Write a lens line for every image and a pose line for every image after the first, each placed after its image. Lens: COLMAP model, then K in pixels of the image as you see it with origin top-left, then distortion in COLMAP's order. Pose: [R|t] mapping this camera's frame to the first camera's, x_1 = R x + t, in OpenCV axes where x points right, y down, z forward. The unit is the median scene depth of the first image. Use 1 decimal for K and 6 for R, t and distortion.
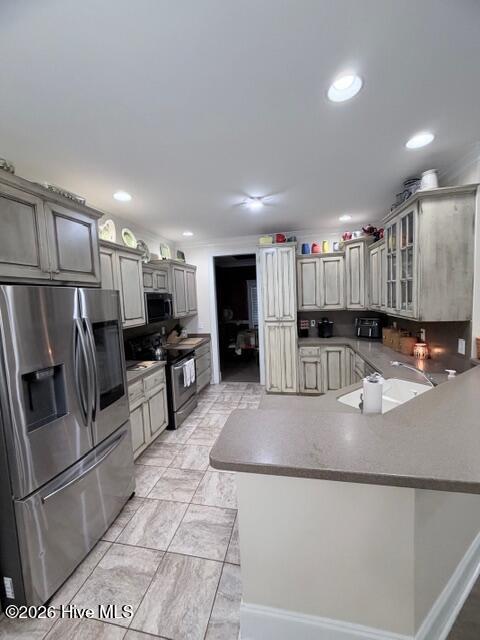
lens RADIAL K [[254.3, 0, 239.2], [0, 254.3, 318.8], [0, 0, 1]] dist [0.000551, -0.000170]
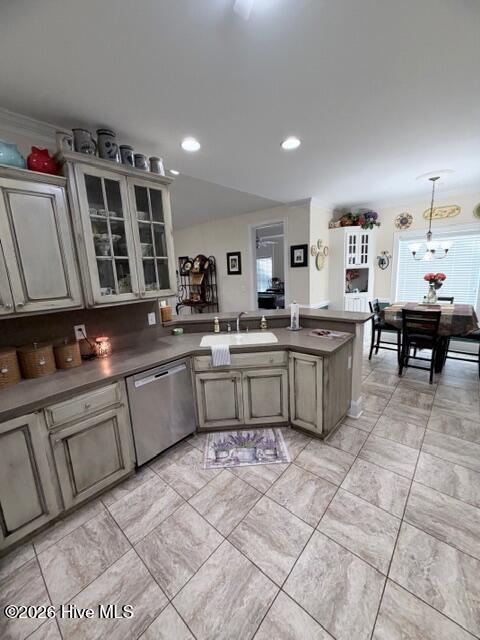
lens RADIAL K [[254.3, 0, 239.2], [0, 254.3, 318.8], [0, 0, 1]] dist [0.000551, -0.000170]
pose [[-0.862964, -0.011934, 0.505124, -0.061010], [0.126491, 0.962784, 0.238847, -0.076063], [-0.489176, 0.270010, -0.829338, 1.058007]]
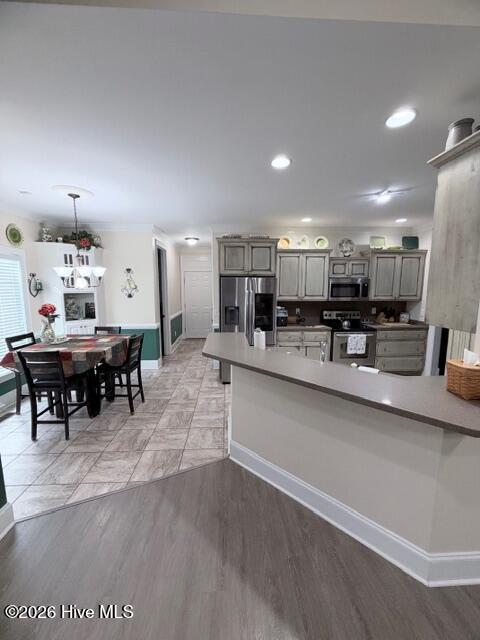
lens RADIAL K [[254.3, 0, 239.2], [0, 254.3, 318.8], [0, 0, 1]] dist [0.000551, -0.000170]
pose [[0.250254, 0.170227, -0.953098, 0.767068], [-0.091559, 0.984171, 0.151736, -0.042719], [0.963841, 0.049292, 0.261879, 0.122946]]
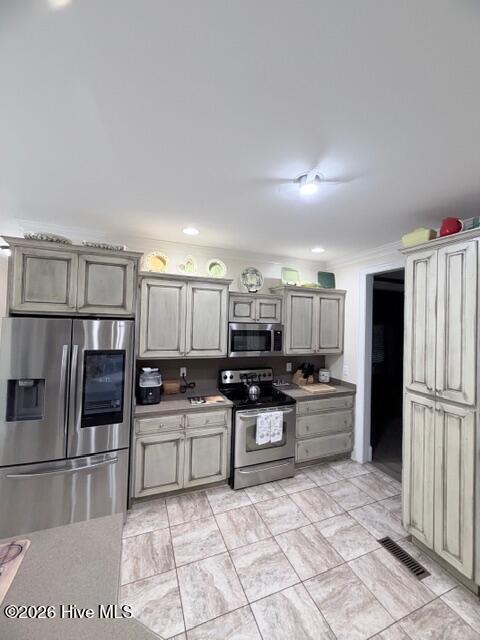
lens RADIAL K [[254.3, 0, 239.2], [0, 254.3, 318.8], [0, 0, 1]] dist [0.000551, -0.000170]
pose [[0.550961, 0.046598, -0.833229, 0.365790], [-0.120397, 0.992433, -0.024110, -0.085499], [0.825800, 0.113602, 0.552403, 0.432076]]
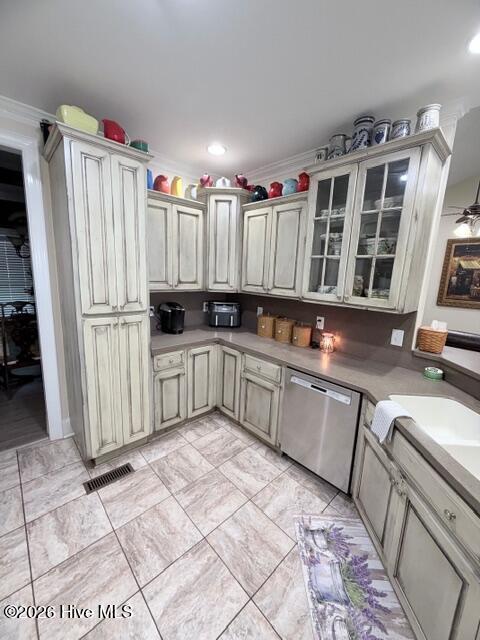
lens RADIAL K [[254.3, 0, 239.2], [0, 254.3, 318.8], [0, 0, 1]] dist [0.000551, -0.000170]
pose [[0.574530, -0.080550, 0.814510, -0.112833], [0.002321, 0.995302, 0.096792, -0.028370], [-0.818480, -0.053719, 0.572018, 0.553512]]
